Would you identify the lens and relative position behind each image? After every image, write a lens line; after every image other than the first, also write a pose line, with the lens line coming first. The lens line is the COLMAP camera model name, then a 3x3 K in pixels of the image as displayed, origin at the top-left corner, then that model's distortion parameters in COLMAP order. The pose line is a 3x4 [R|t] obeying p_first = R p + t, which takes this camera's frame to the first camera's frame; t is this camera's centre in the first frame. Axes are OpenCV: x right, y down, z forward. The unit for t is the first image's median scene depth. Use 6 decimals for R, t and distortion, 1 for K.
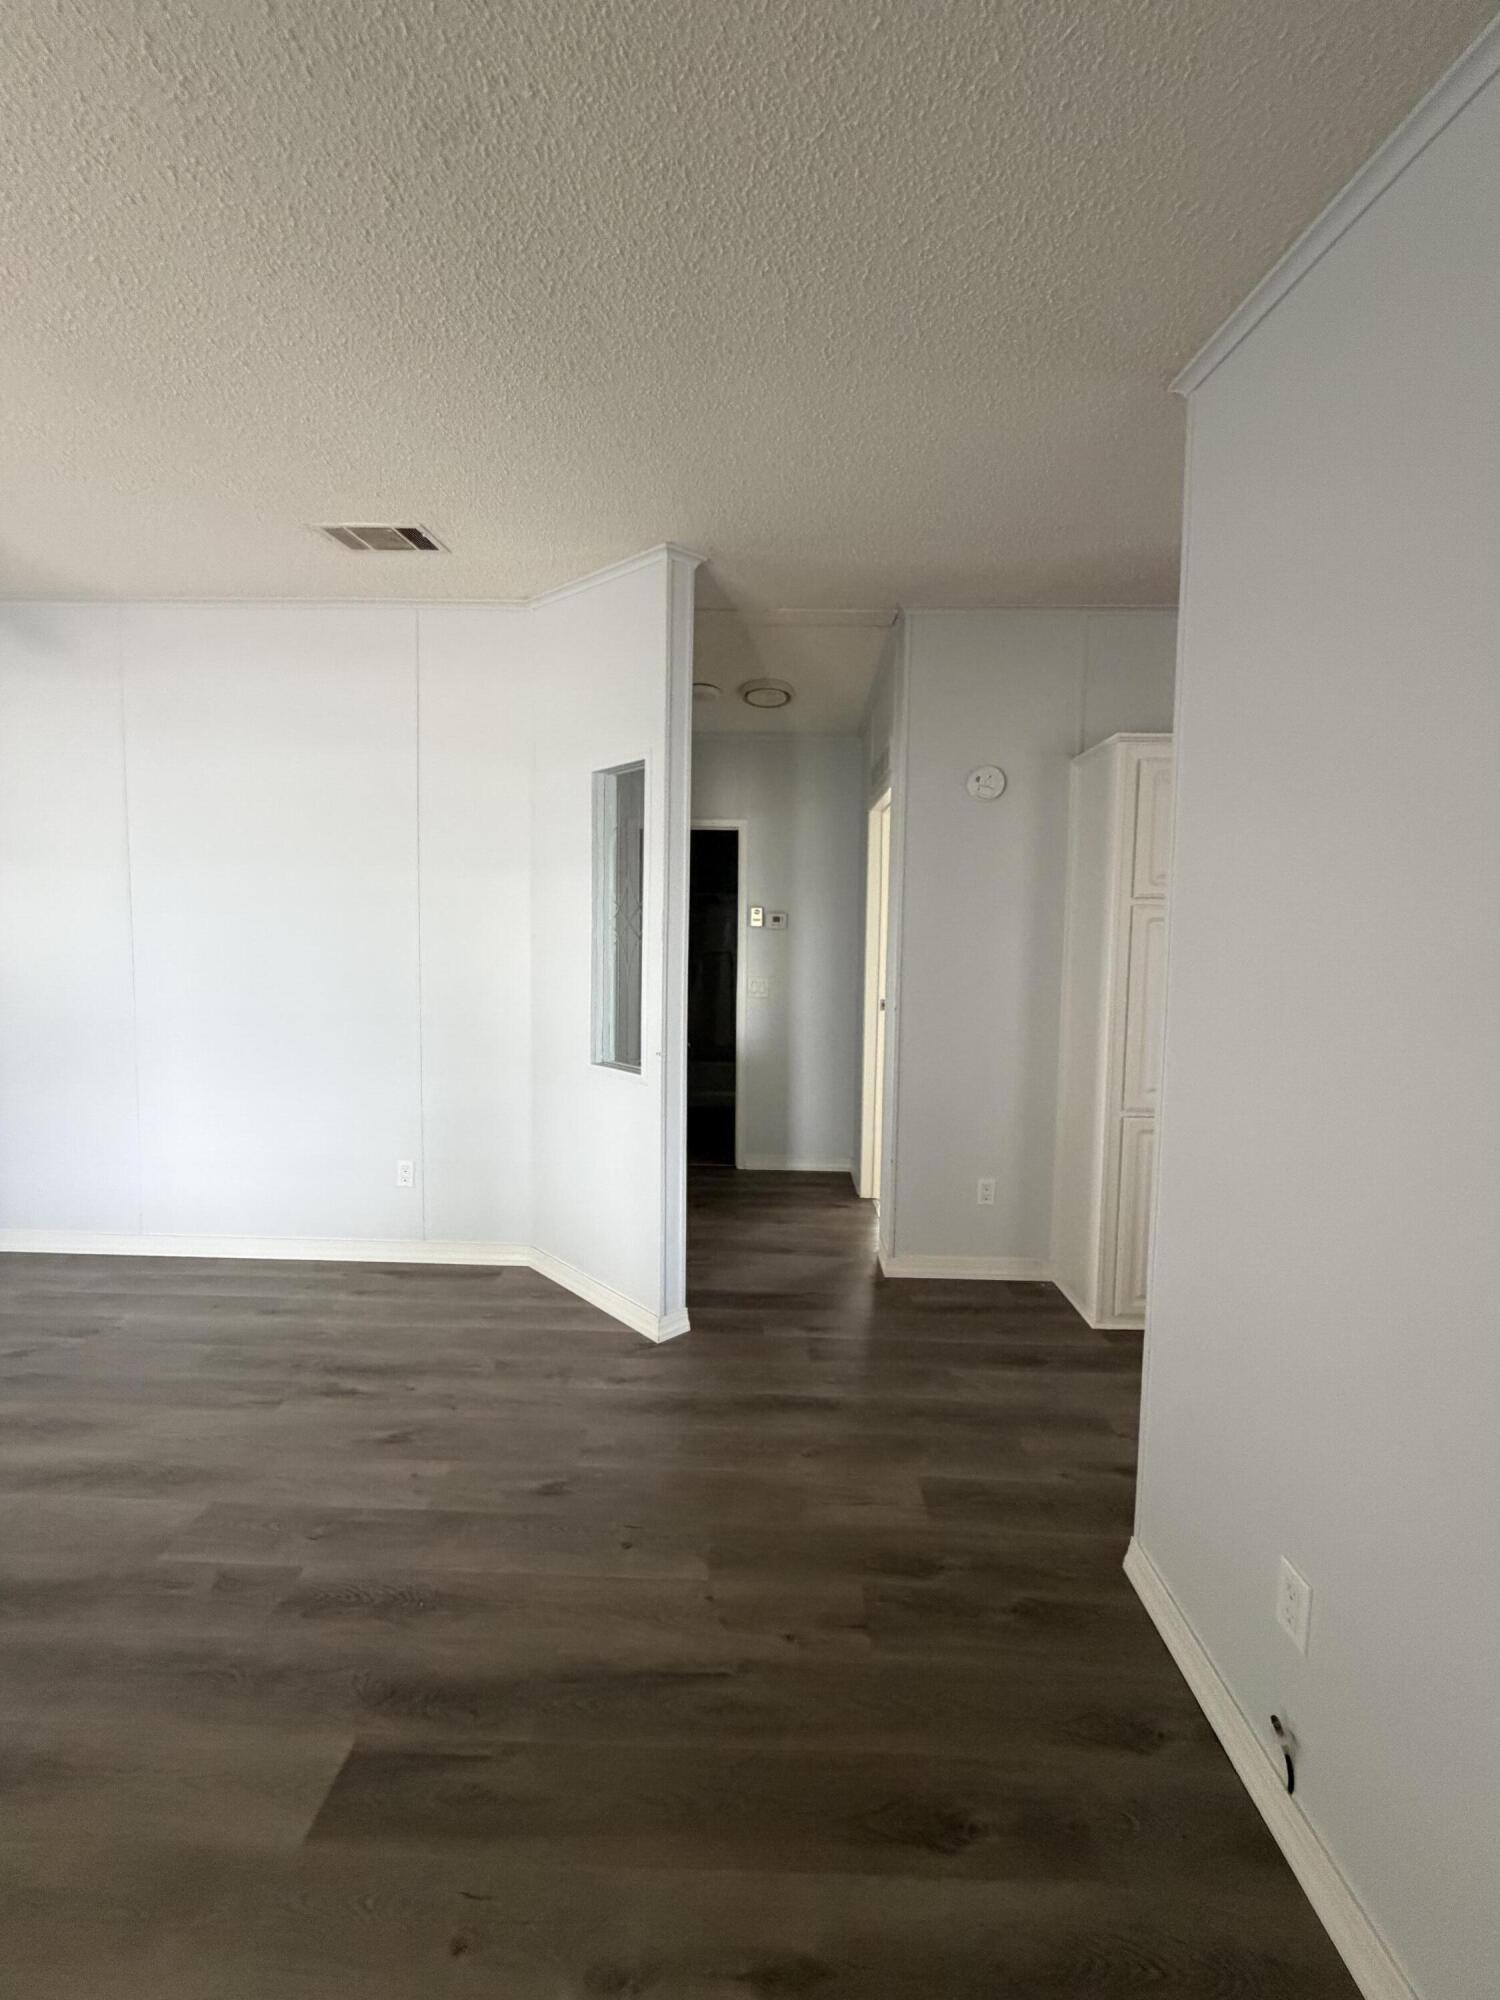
lens RADIAL K [[800.6, 0, 756.8], [0, 800.6, 991.8], [0, 0, 1]] dist [-0.002345, 0.001020]
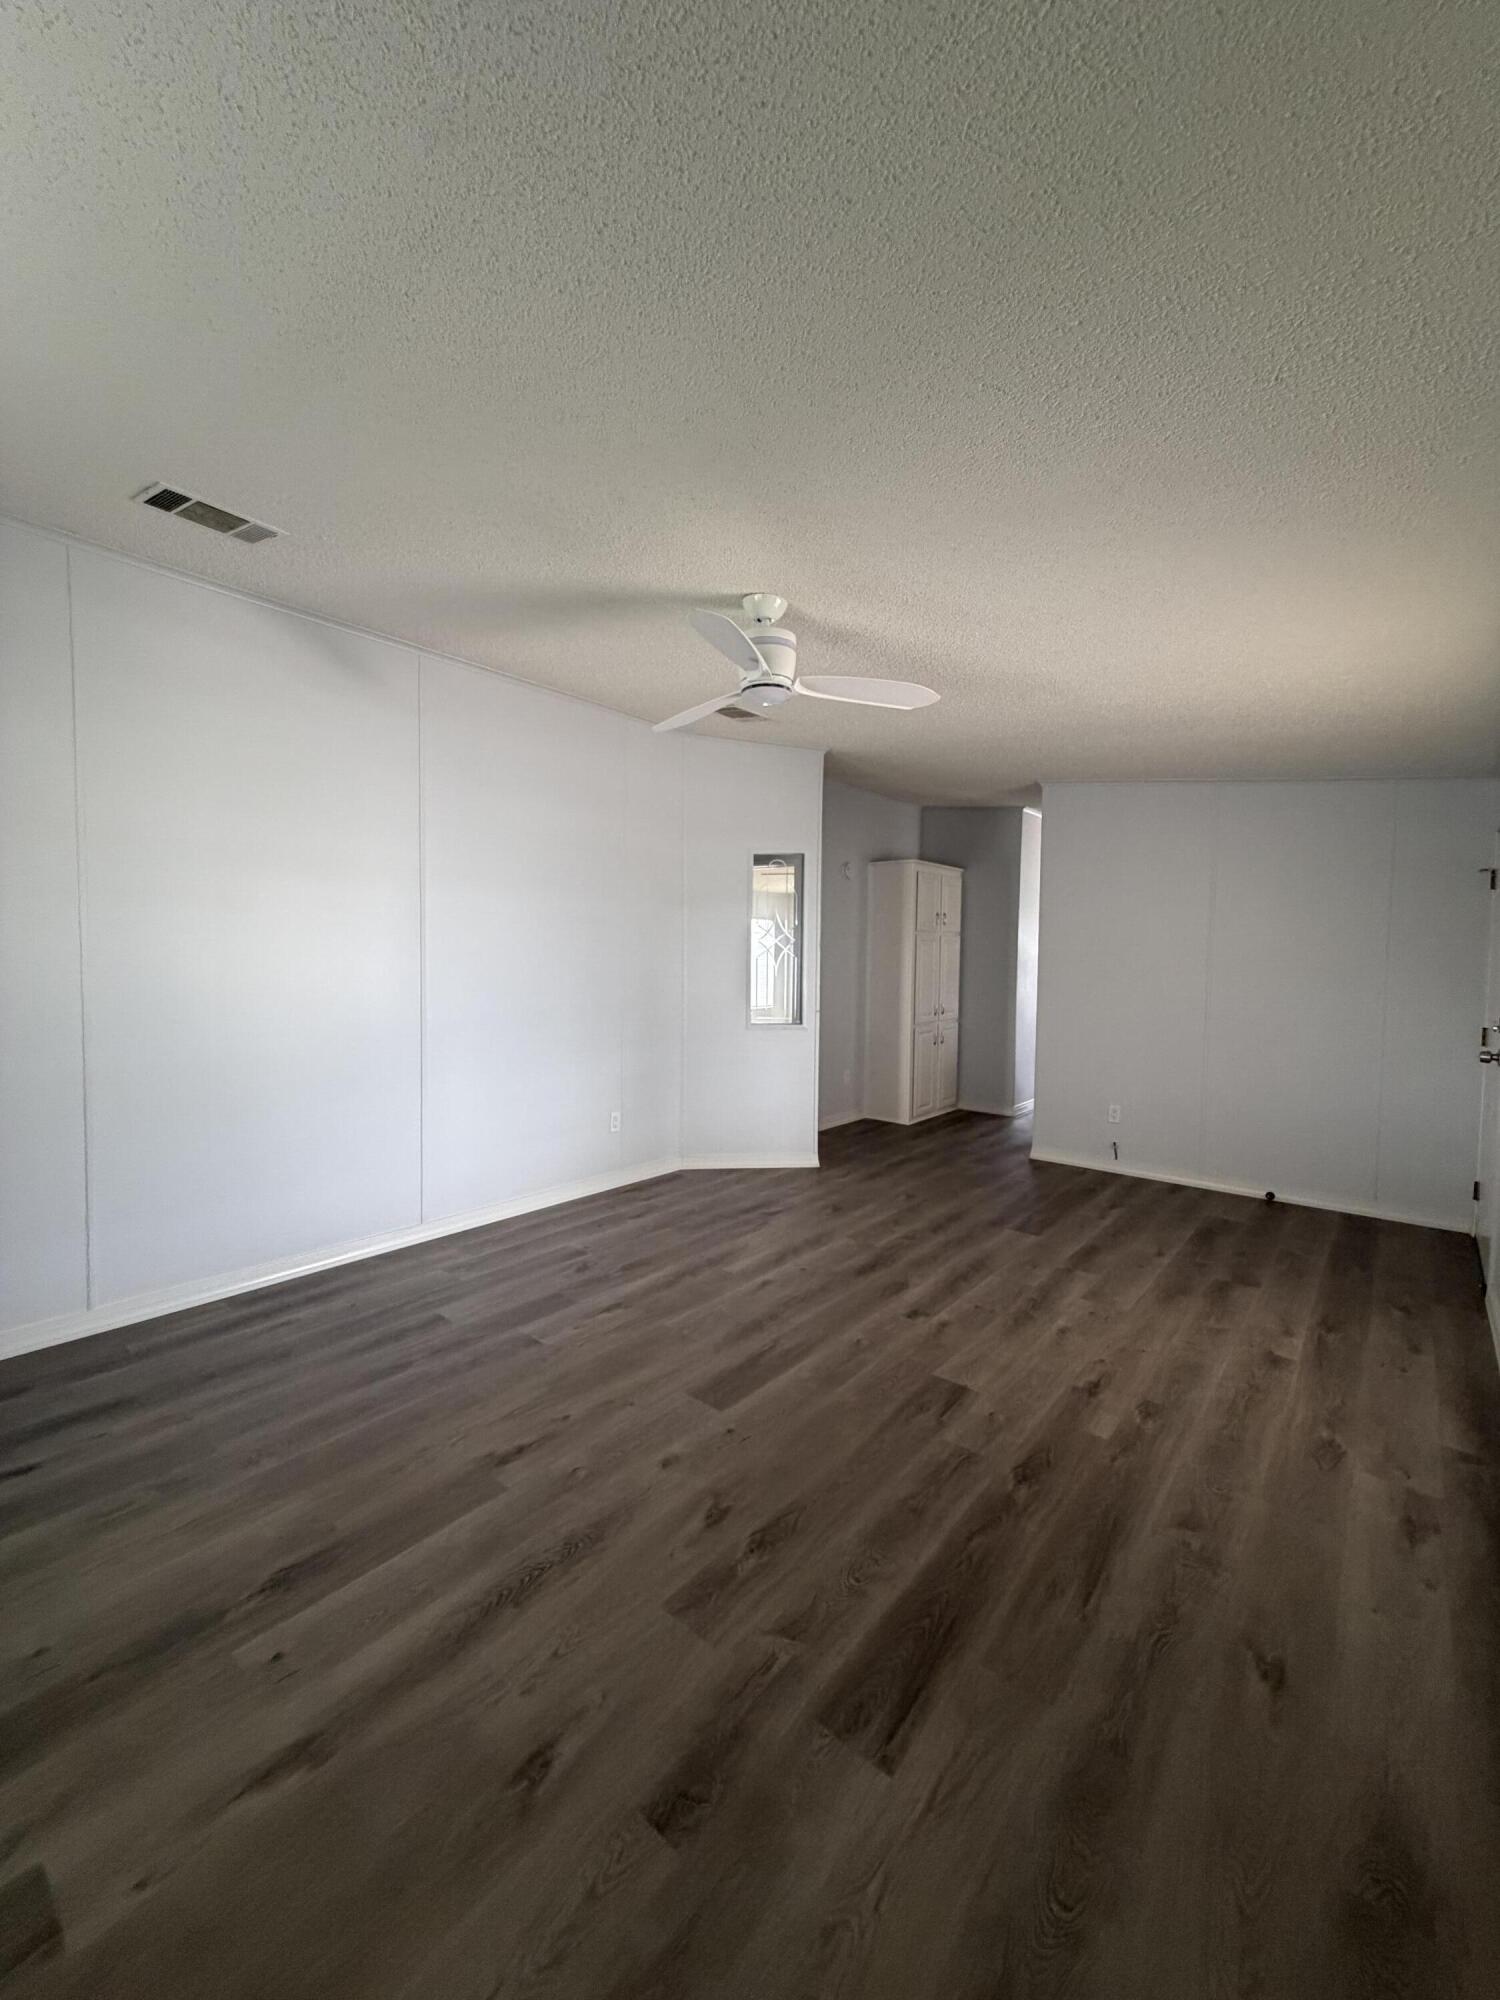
lens RADIAL K [[800.6, 0, 747.4], [0, 800.6, 1016.8], [0, 0, 1]] dist [-0.002345, 0.001020]
pose [[0.623857, -0.071822, 0.778231, -1.805623], [0.044536, 0.997417, 0.056349, -0.029363], [-0.780269, -0.000495, 0.625444, -0.051502]]
